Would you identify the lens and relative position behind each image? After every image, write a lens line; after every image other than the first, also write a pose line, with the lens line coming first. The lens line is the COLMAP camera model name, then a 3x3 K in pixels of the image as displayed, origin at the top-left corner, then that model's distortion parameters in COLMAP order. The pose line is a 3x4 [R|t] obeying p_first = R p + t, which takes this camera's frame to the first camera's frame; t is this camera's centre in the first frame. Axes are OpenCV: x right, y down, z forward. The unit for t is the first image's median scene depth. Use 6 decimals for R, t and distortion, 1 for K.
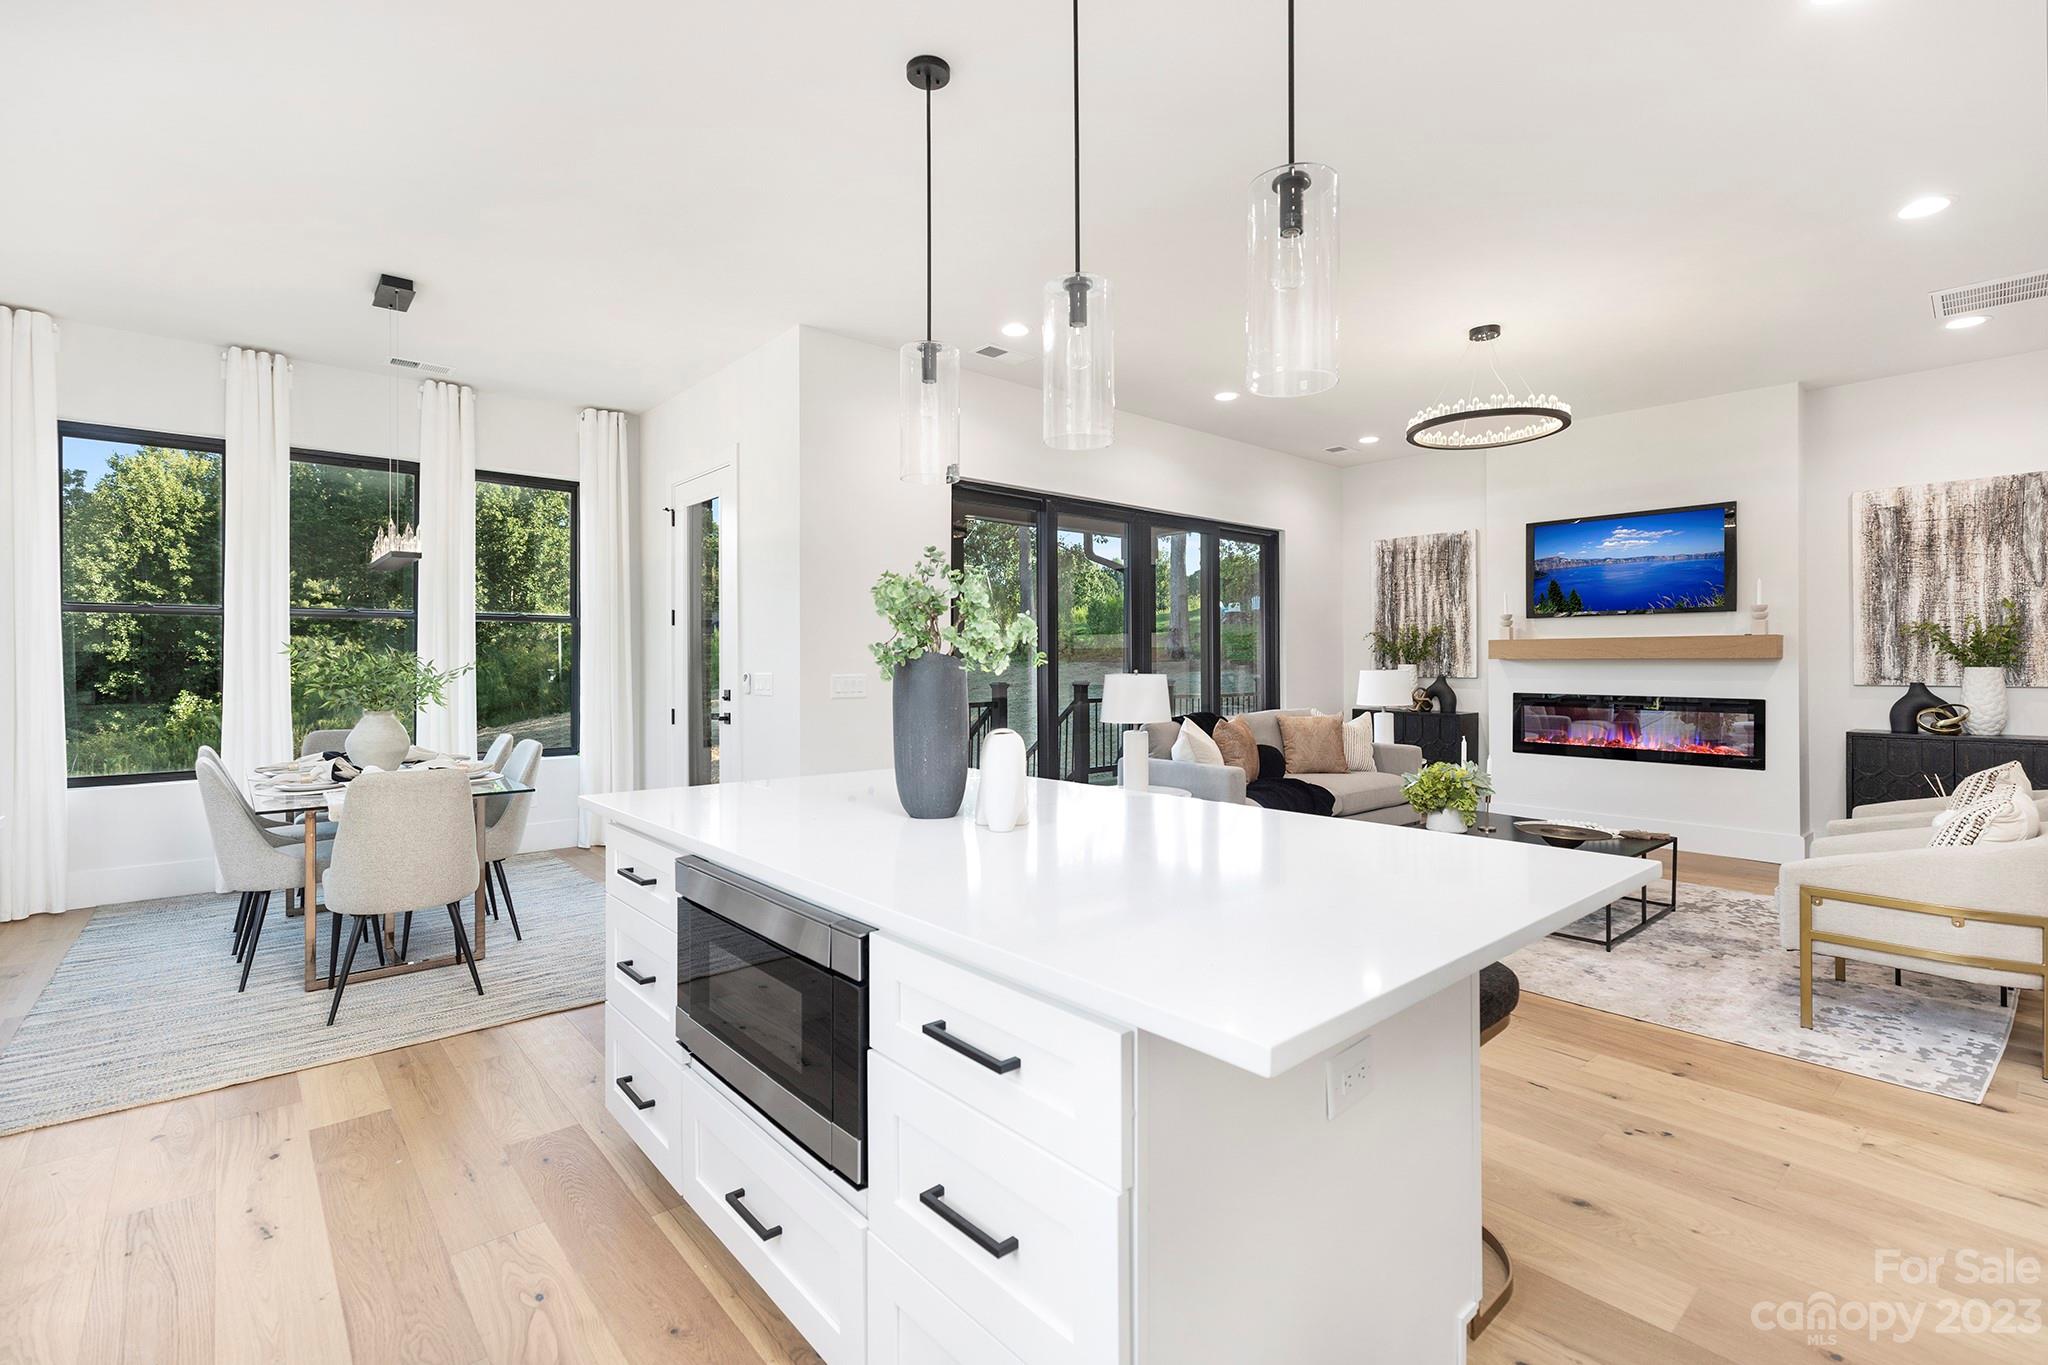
lens RADIAL K [[941.8, 0, 1029.6], [0, 941.8, 667.6], [0, 0, 1]] dist [0.002546, 0.000283]
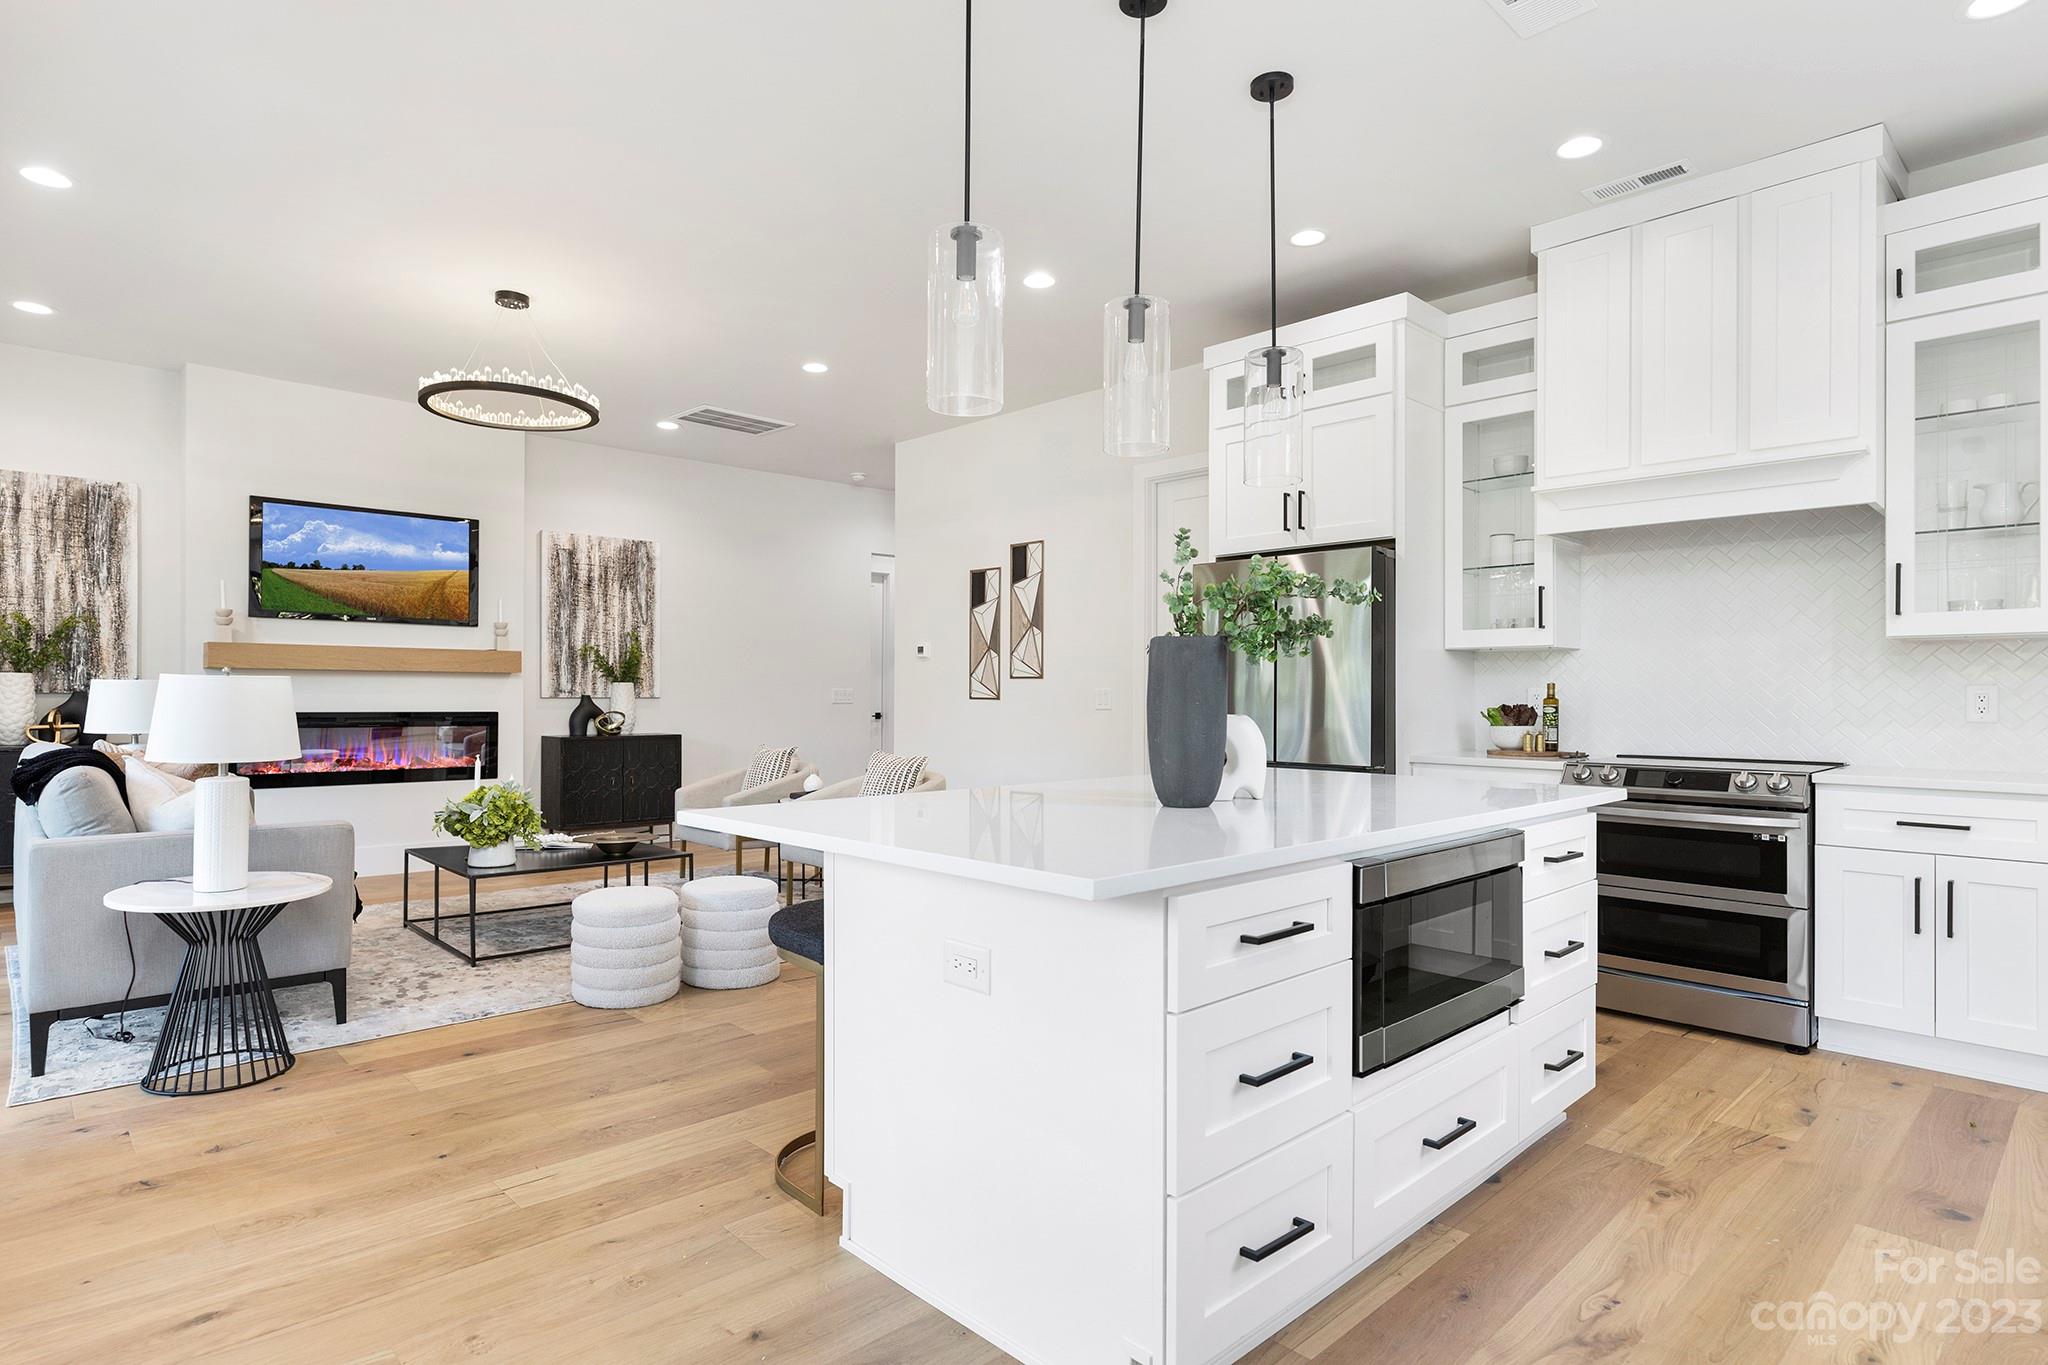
lens RADIAL K [[1079.7, 0, 1027.6], [0, 1079.7, 693.1], [0, 0, 1]] dist [0.002358, -0.000064]
pose [[-0.052192, 0.002664, 0.998634, -0.461790], [0.000625, 0.999996, -0.002635, 0.016099], [-0.998637, 0.000486, -0.052193, 0.464316]]
